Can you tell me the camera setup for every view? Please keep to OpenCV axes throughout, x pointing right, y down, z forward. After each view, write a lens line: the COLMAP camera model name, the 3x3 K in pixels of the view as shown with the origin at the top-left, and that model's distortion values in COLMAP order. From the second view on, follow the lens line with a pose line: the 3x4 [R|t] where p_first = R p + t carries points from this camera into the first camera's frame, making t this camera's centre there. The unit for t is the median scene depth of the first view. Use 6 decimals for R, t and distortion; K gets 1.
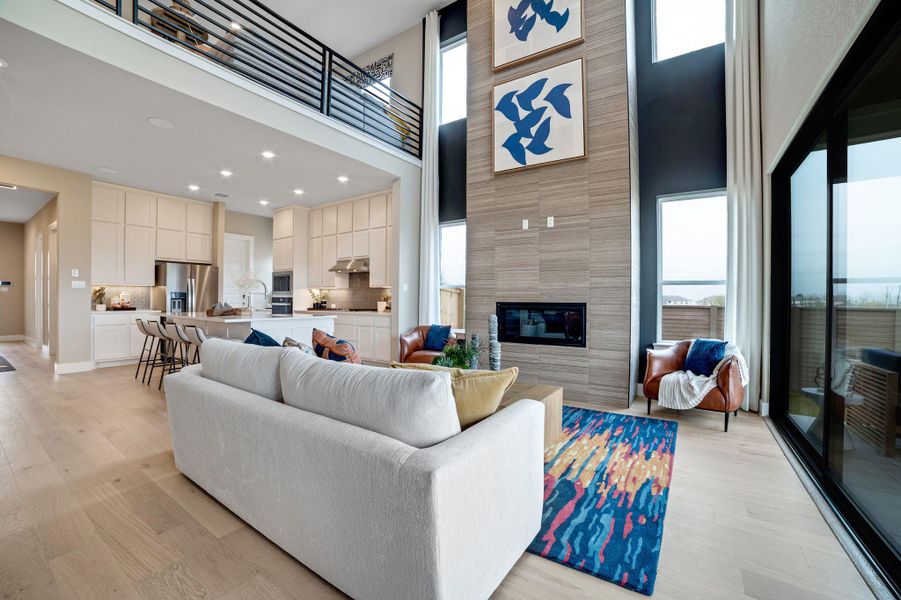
lens RADIAL K [[370.3, 0, 450.5], [0, 370.3, 300.0], [0, 0, 1]] dist [-0.109593, 0.037363]
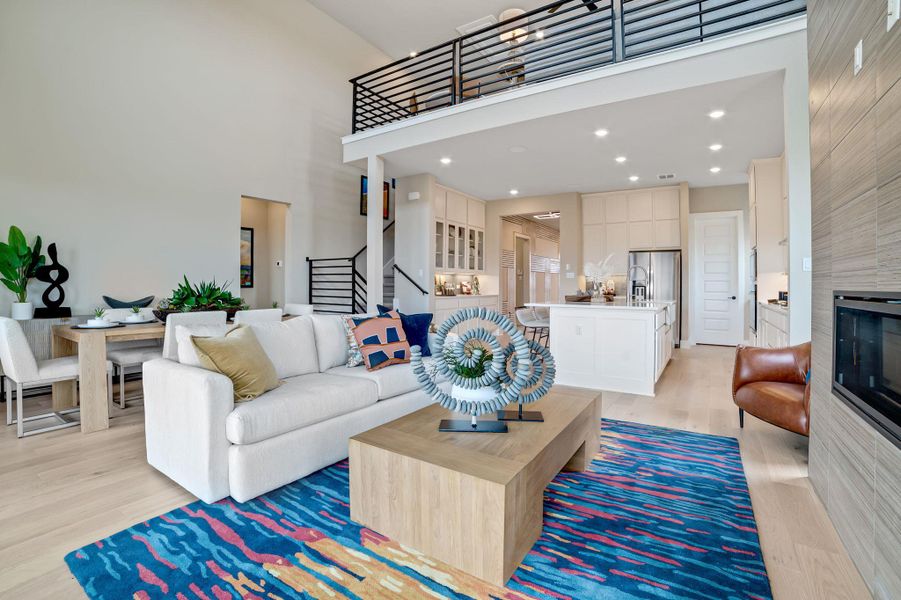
lens RADIAL K [[384.6, 0, 466.2], [0, 384.6, 281.1], [0, 0, 1]] dist [-0.034774, -0.000003]
pose [[0.051100, -0.013249, -0.998606, 0.422656], [-0.010559, 0.999849, -0.013806, 0.002849], [0.998638, 0.011250, 0.050952, 0.514422]]
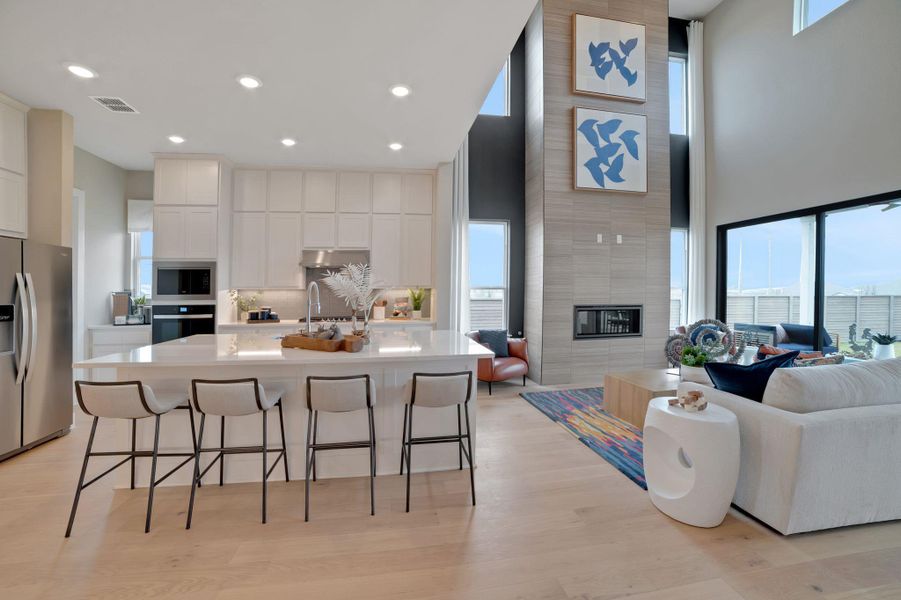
lens RADIAL K [[370.3, 0, 450.5], [0, 370.3, 300.0], [0, 0, 1]] dist [-0.109593, 0.037363]
pose [[0.725154, -0.028298, 0.688005, -0.793578], [0.011710, 0.999517, 0.028769, -0.039363], [-0.688488, -0.012806, 0.725135, 0.403933]]
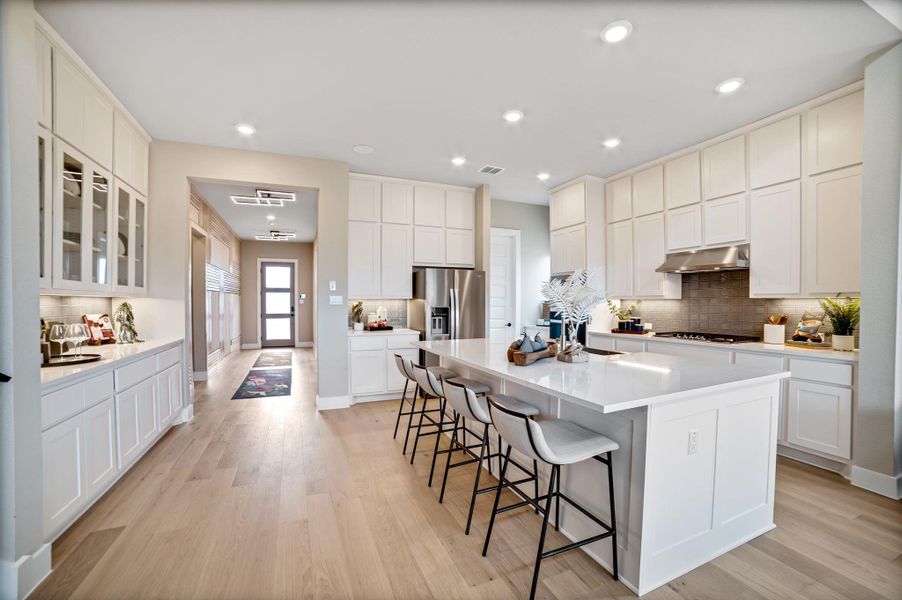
lens RADIAL K [[370.7, 0, 451.0], [0, 370.7, 300.0], [0, 0, 1]] dist [-0.109593, 0.037363]
pose [[0.839914, -0.008913, -0.542646, -0.392062], [0.003415, 0.999932, -0.011138, -0.034569], [0.542708, 0.007502, 0.839888, 0.419509]]
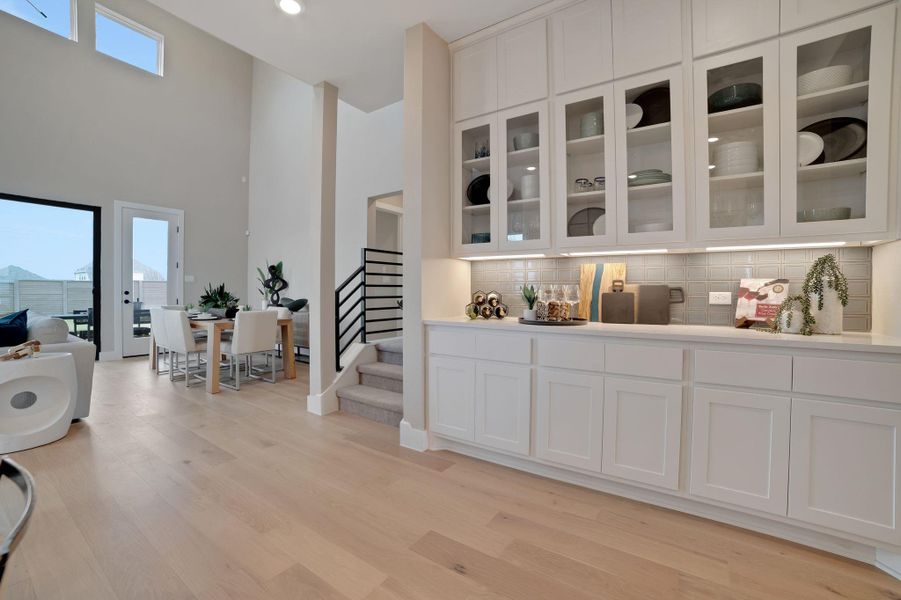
lens RADIAL K [[370.3, 0, 450.5], [0, 370.3, 300.0], [0, 0, 1]] dist [-0.109593, 0.037363]
pose [[-0.999920, -0.004061, -0.011944, -0.933170], [-0.004431, 0.999507, 0.031078, -0.004545], [0.011812, 0.031128, -0.999446, 0.991333]]
